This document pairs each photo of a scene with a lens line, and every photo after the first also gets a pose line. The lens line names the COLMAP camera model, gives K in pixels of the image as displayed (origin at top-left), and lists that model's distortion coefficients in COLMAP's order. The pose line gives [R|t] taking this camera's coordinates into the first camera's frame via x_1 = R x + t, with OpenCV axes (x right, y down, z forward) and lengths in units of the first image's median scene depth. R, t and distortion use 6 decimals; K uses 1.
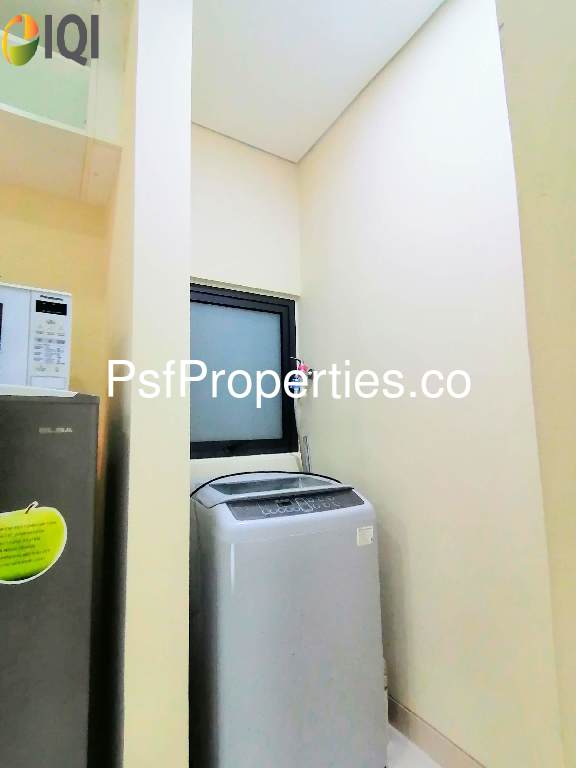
lens RADIAL K [[391.4, 0, 287.6], [0, 391.4, 384.8], [0, 0, 1]] dist [-0.005539, -0.000981]
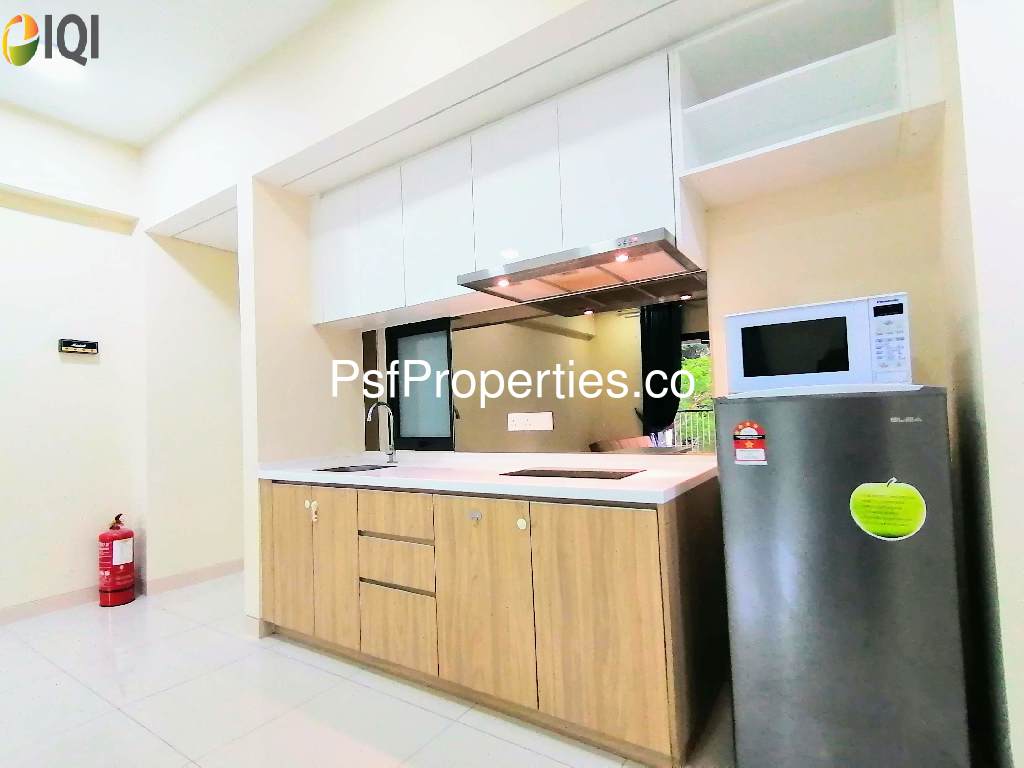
lens RADIAL K [[521.9, 0, 513.2], [0, 521.9, 390.6], [0, 0, 1]] dist [-0.005539, -0.000981]
pose [[0.410508, -0.044746, -0.910759, 0.301576], [0.104950, 0.994476, -0.001555, -0.080135], [0.905797, -0.094946, 0.412936, -0.610611]]
